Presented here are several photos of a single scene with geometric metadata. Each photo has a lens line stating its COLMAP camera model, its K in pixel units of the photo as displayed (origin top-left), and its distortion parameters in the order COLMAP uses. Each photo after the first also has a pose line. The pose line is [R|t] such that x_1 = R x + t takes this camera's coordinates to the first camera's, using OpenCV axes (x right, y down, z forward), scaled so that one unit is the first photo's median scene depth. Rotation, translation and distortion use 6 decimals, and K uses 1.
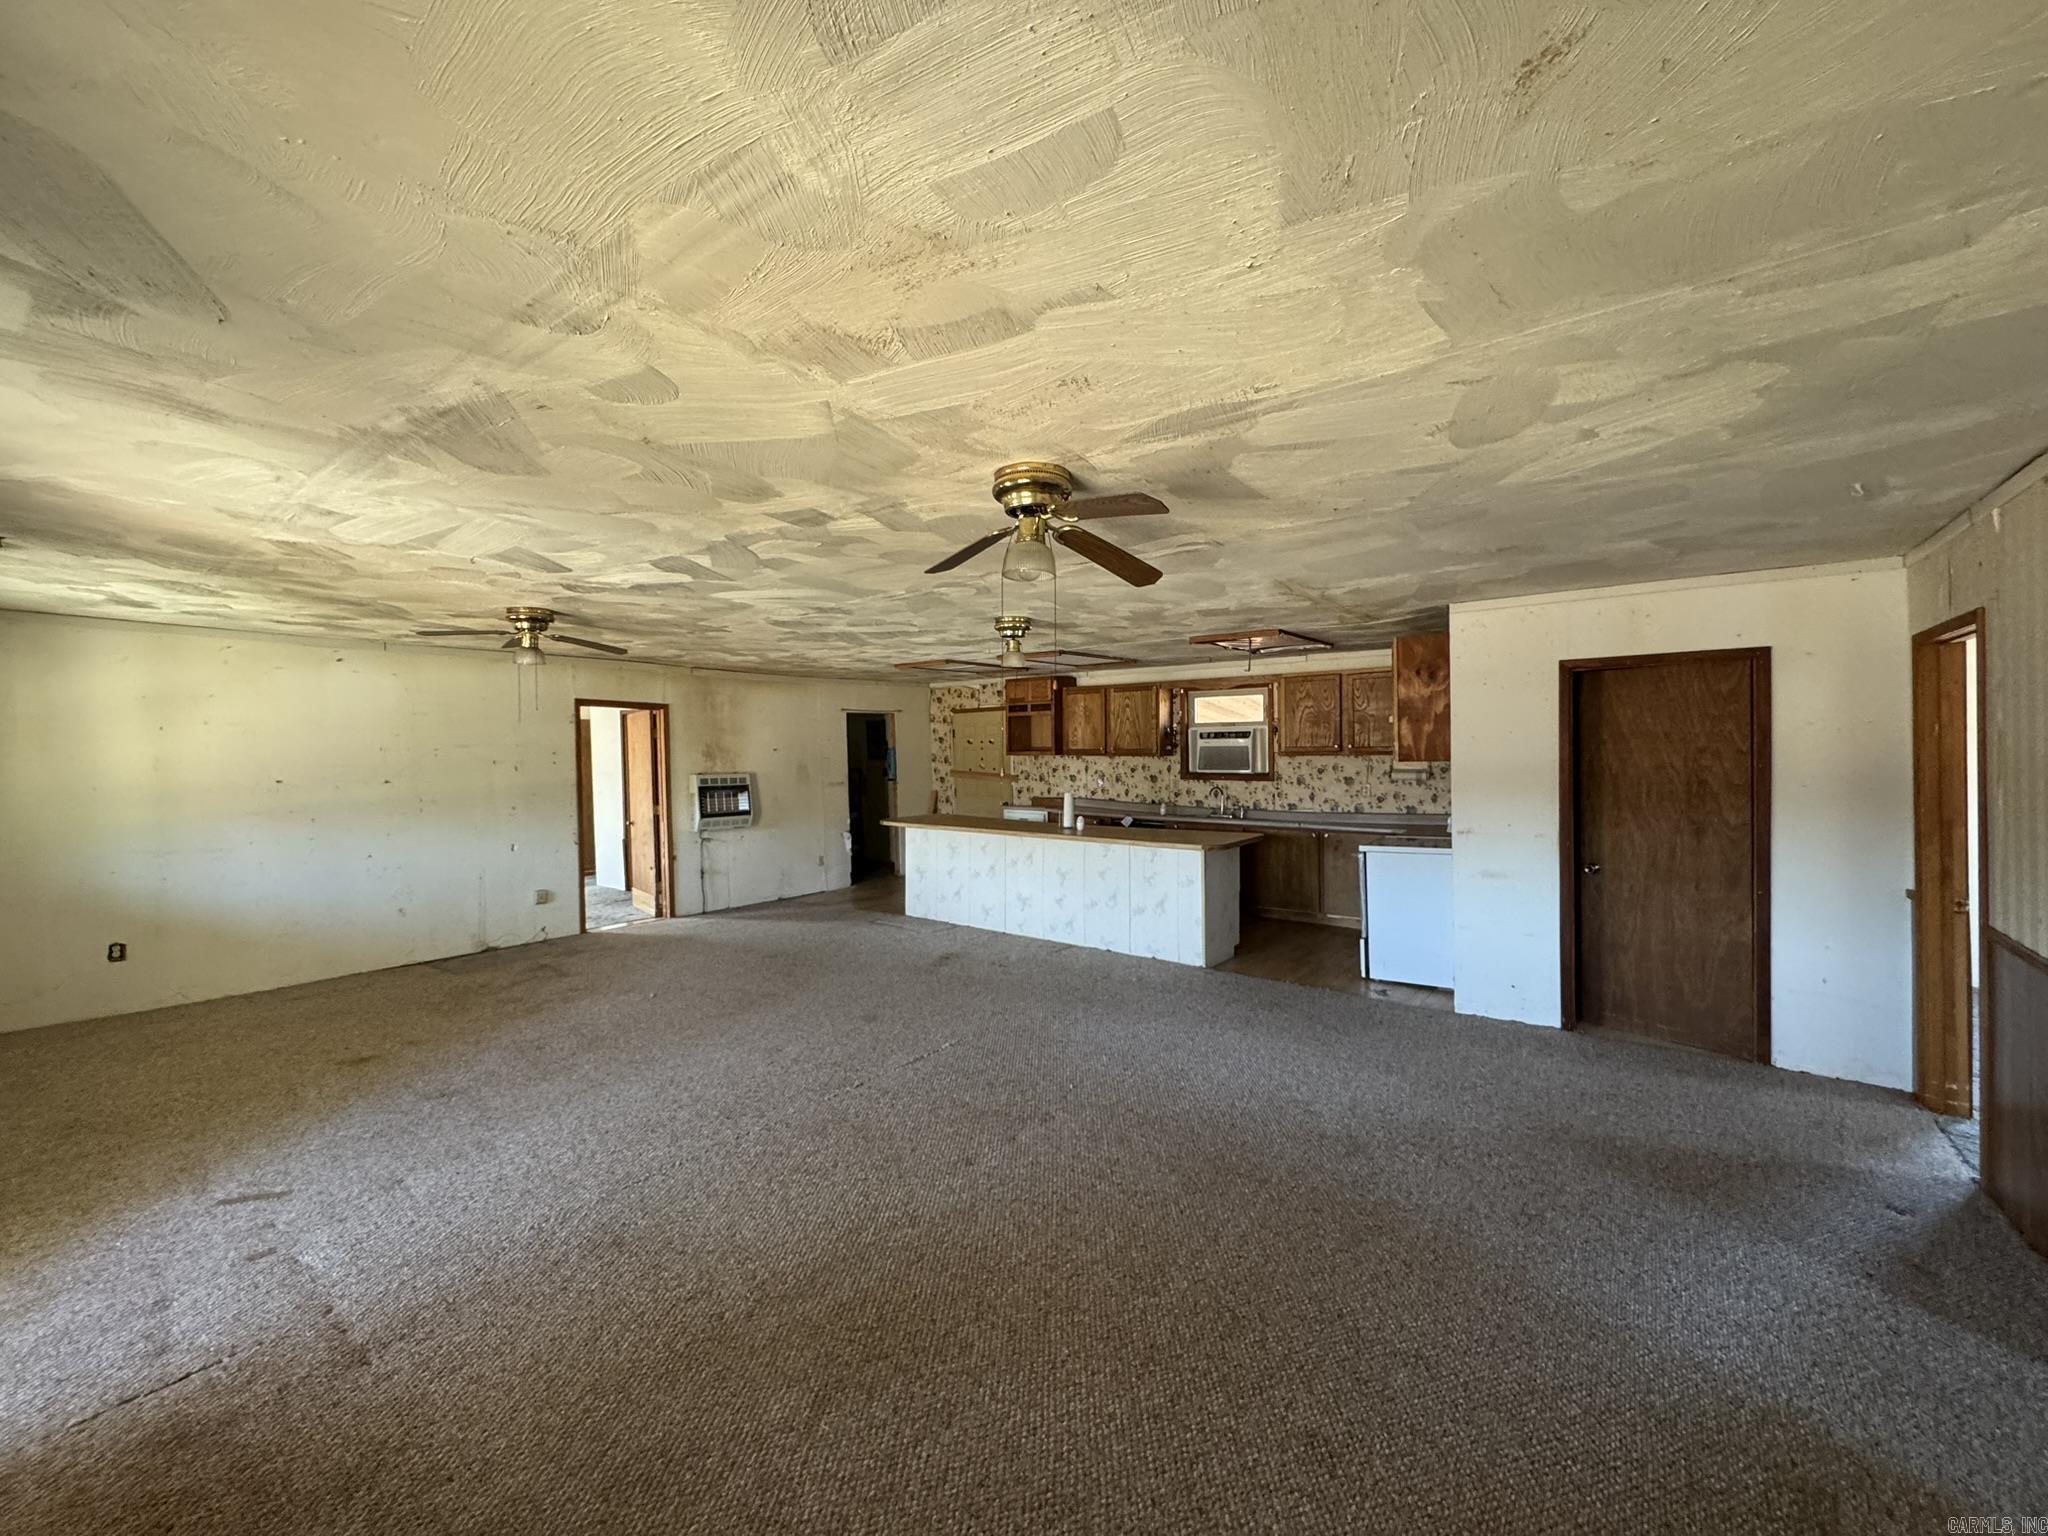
lens RADIAL K [[819.9, 0, 1023.2], [0, 819.9, 762.6], [0, 0, 1]] dist [0.000823, -0.000062]
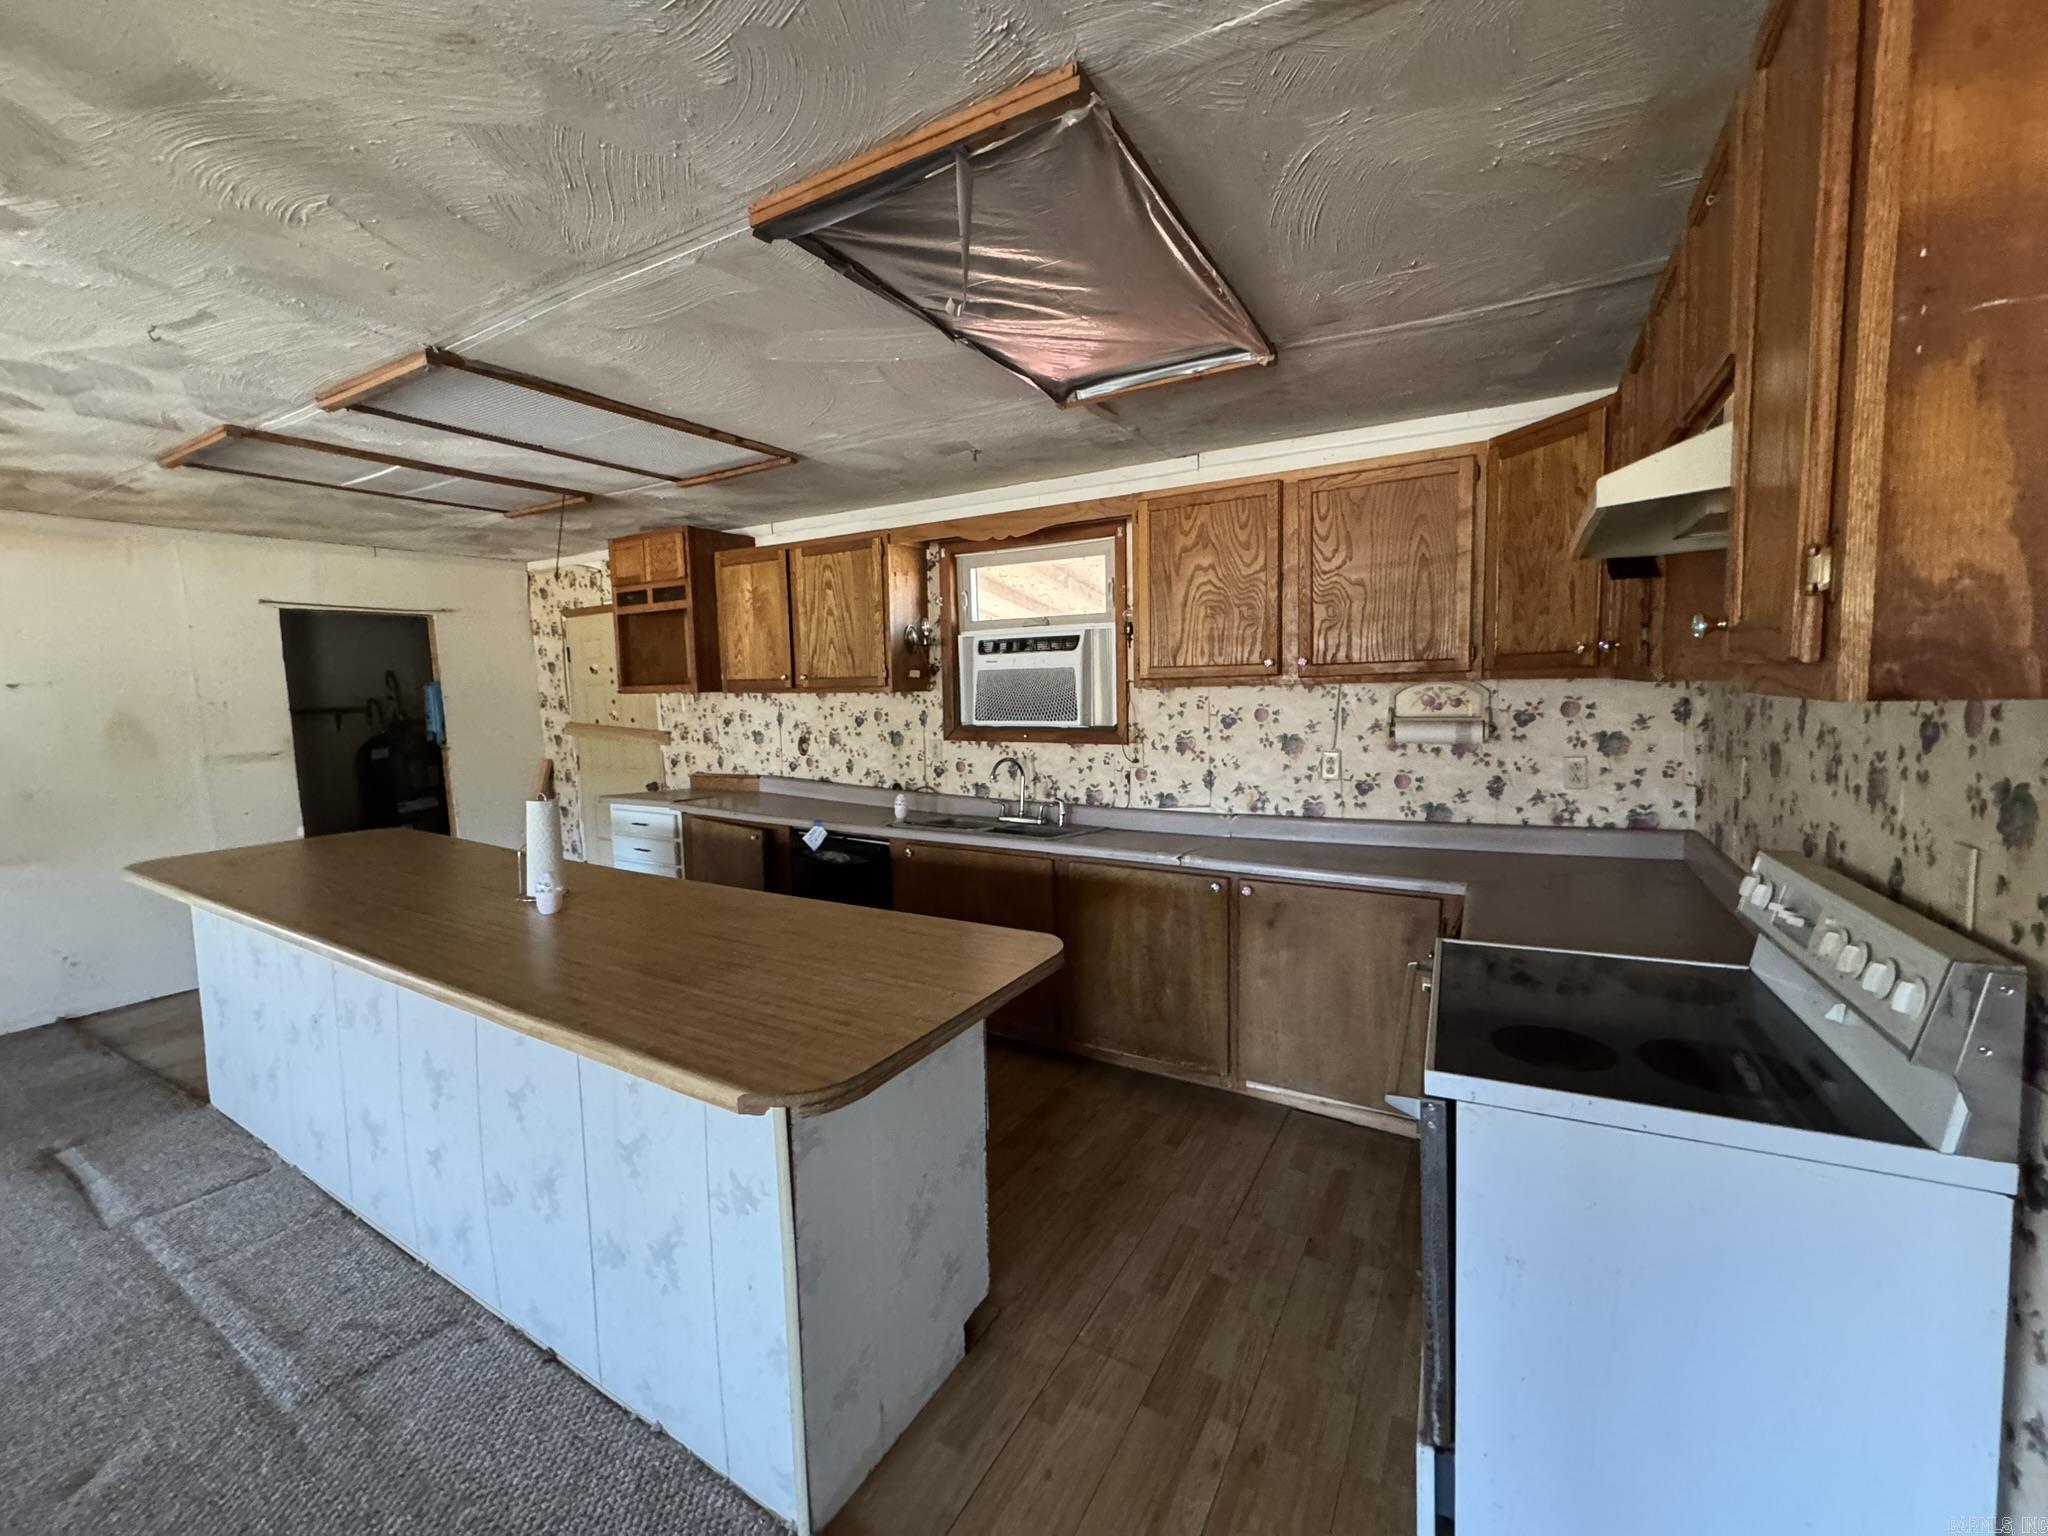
lens RADIAL K [[819.9, 0, 1024.9], [0, 819.9, 759.9], [0, 0, 1]] dist [0.000823, -0.000062]
pose [[0.991317, -0.020812, 0.129836, 0.178942], [0.011578, 0.997375, 0.071476, -0.001857], [-0.130983, -0.069353, 0.988956, 0.524966]]
